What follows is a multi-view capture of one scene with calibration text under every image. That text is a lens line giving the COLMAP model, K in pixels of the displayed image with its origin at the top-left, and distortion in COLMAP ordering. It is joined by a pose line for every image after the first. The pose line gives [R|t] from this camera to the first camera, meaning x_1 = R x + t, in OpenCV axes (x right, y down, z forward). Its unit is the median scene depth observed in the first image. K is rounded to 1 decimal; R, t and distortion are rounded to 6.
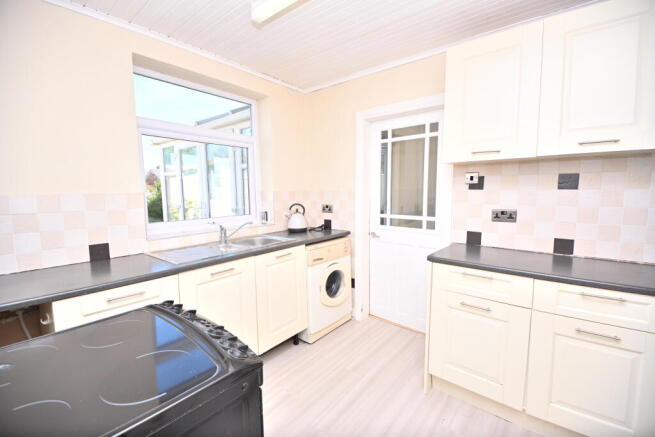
lens RADIAL K [[282.1, 0, 330.1], [0, 282.1, 218.3], [0, 0, 1]] dist [0.003729, -0.000233]
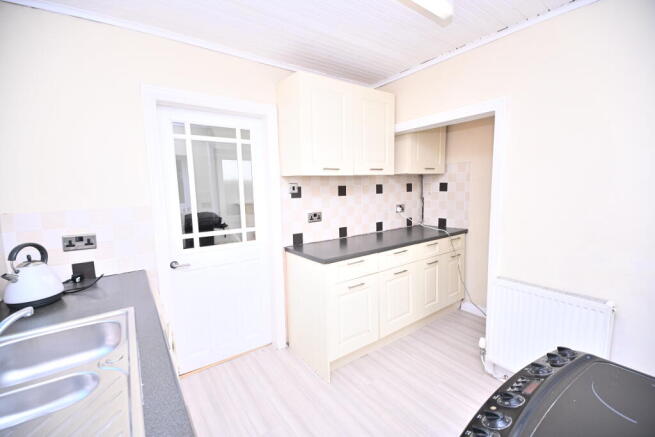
lens RADIAL K [[282.1, 0, 330.1], [0, 282.1, 218.3], [0, 0, 1]] dist [0.003729, -0.000233]
pose [[0.228185, -0.104905, 0.967950, -0.528784], [0.118737, 0.989756, 0.079277, -0.083693], [-0.966350, 0.096842, 0.238304, 0.530265]]
